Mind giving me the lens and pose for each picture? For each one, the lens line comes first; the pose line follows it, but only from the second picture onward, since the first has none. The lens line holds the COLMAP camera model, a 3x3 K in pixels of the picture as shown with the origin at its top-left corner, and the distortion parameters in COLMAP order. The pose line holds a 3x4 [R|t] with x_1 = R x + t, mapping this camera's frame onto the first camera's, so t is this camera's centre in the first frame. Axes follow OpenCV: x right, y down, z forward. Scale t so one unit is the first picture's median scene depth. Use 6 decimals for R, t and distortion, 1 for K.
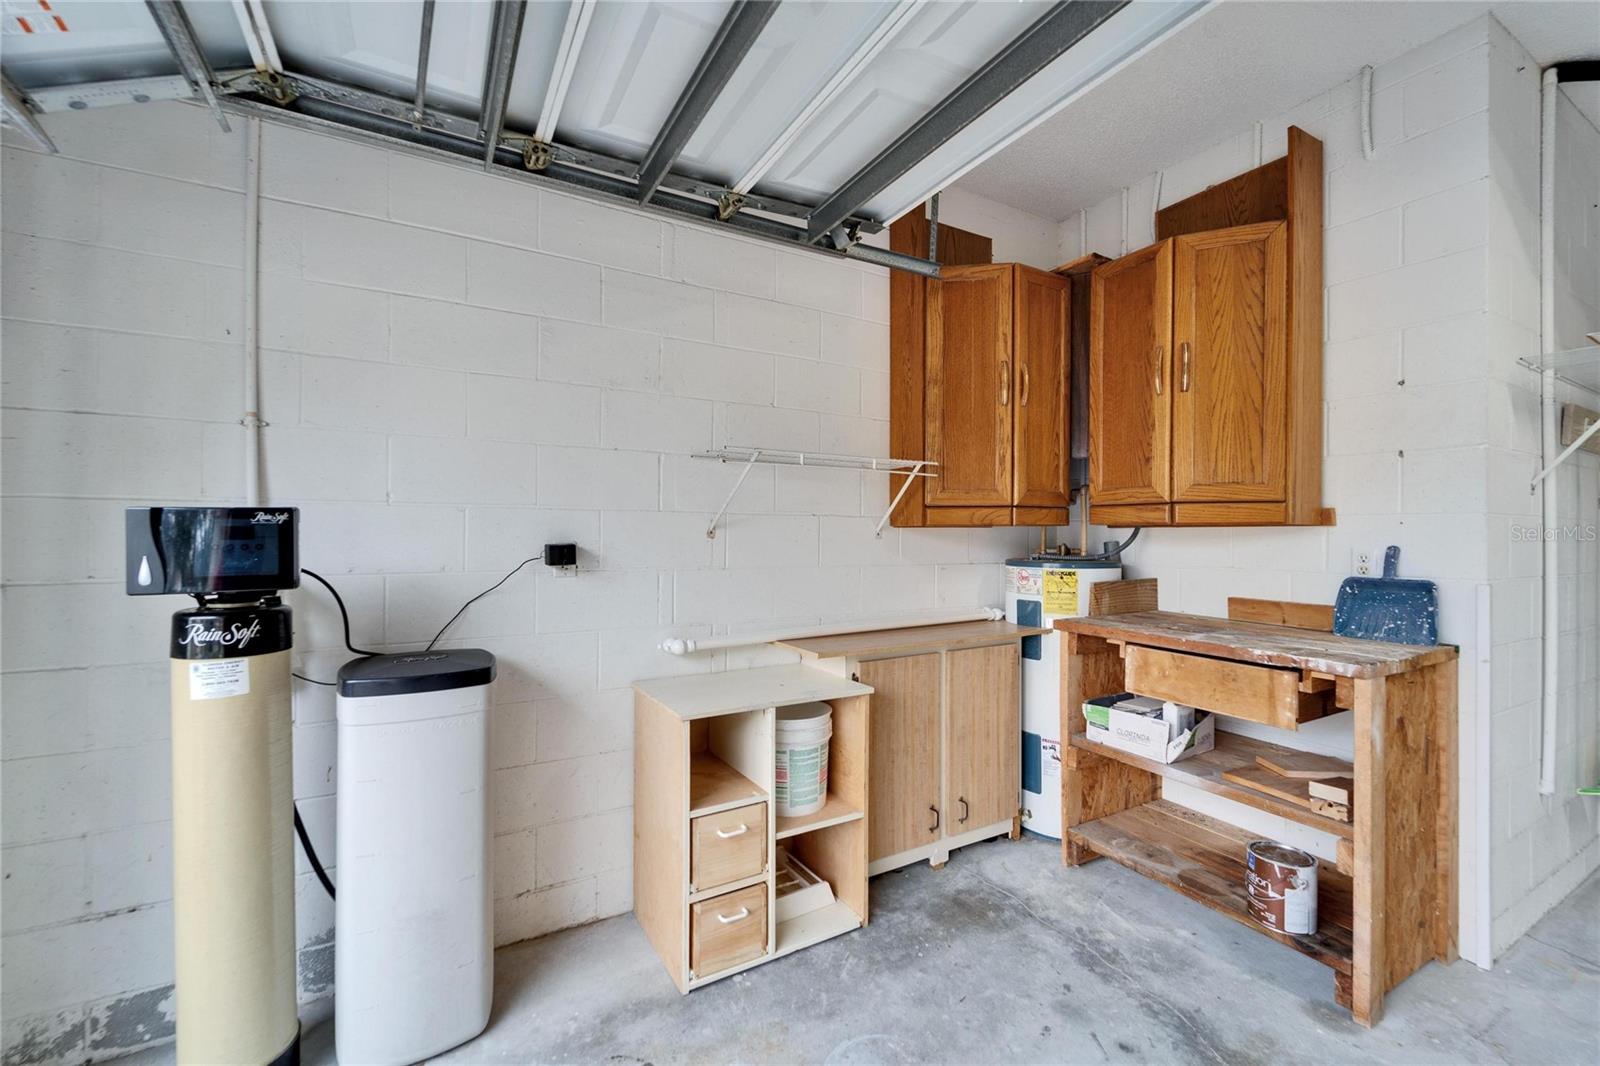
lens RADIAL K [[651.6, 0, 794.8], [0, 651.6, 532.8], [0, 0, 1]] dist [-0.000876, -0.000584]
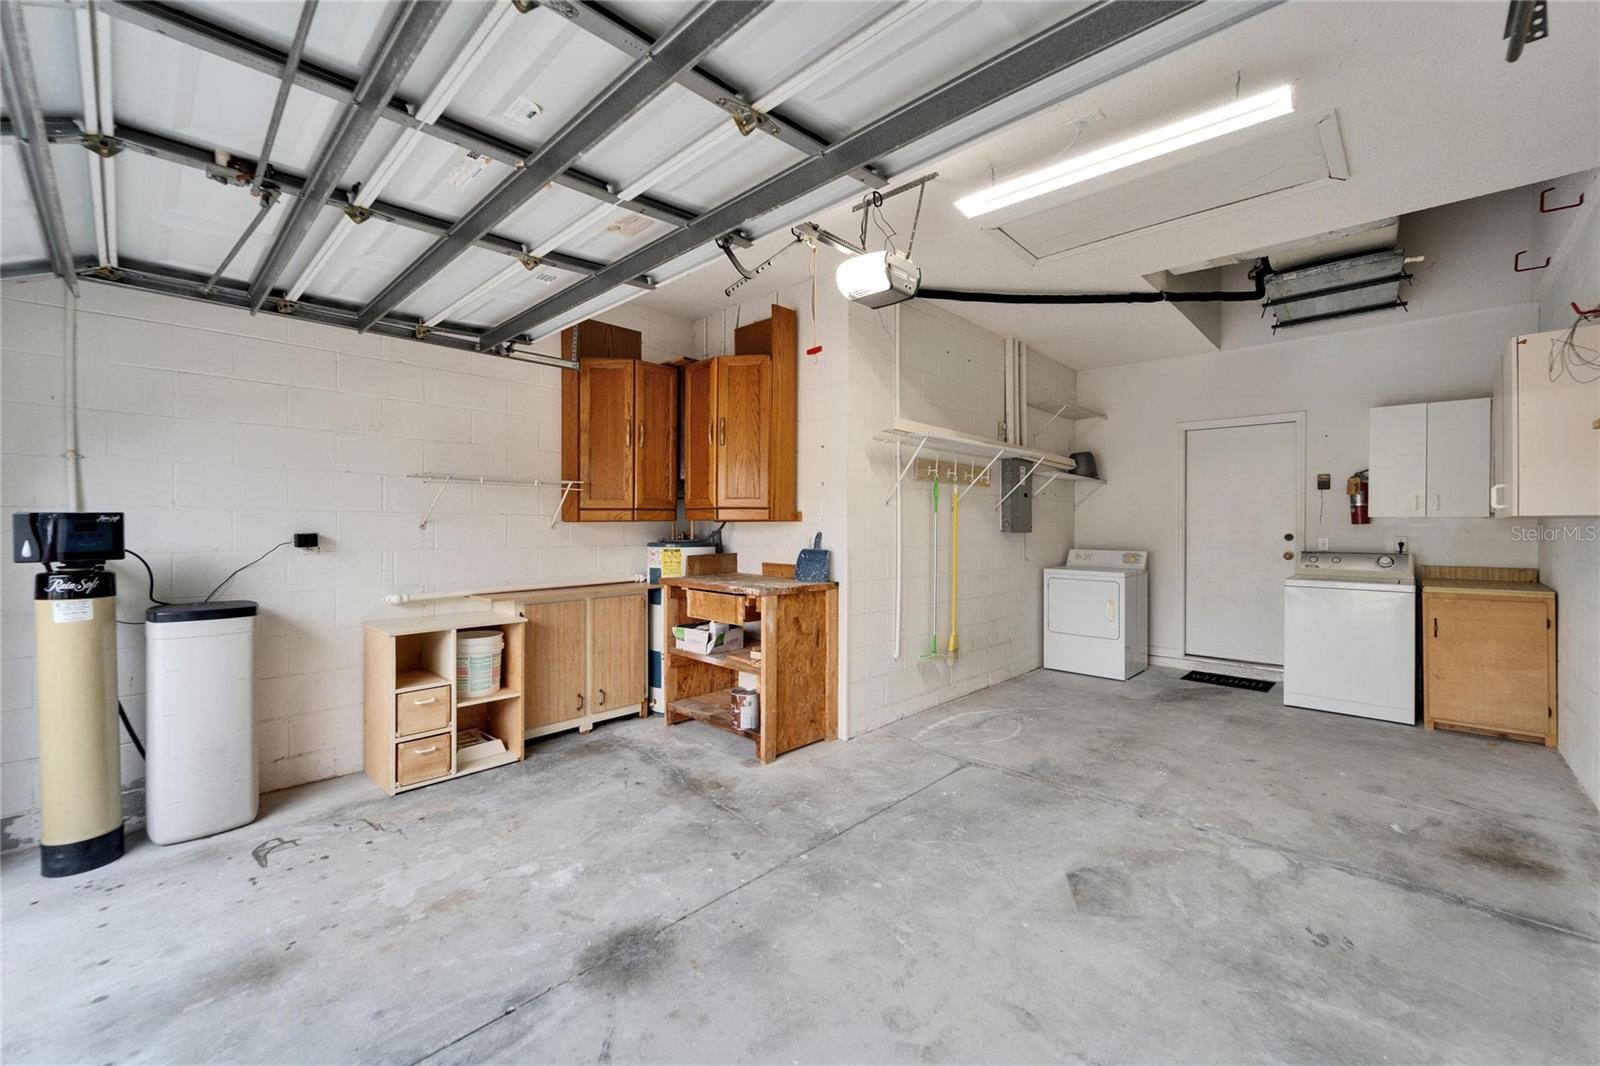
lens RADIAL K [[651.6, 0, 803.0], [0, 651.6, 527.2], [0, 0, 1]] dist [-0.000876, -0.000584]
pose [[0.957127, -0.002300, 0.289658, 0.324620], [0.000679, 0.999984, 0.005696, -0.005507], [-0.289667, -0.005255, 0.957113, -0.829899]]
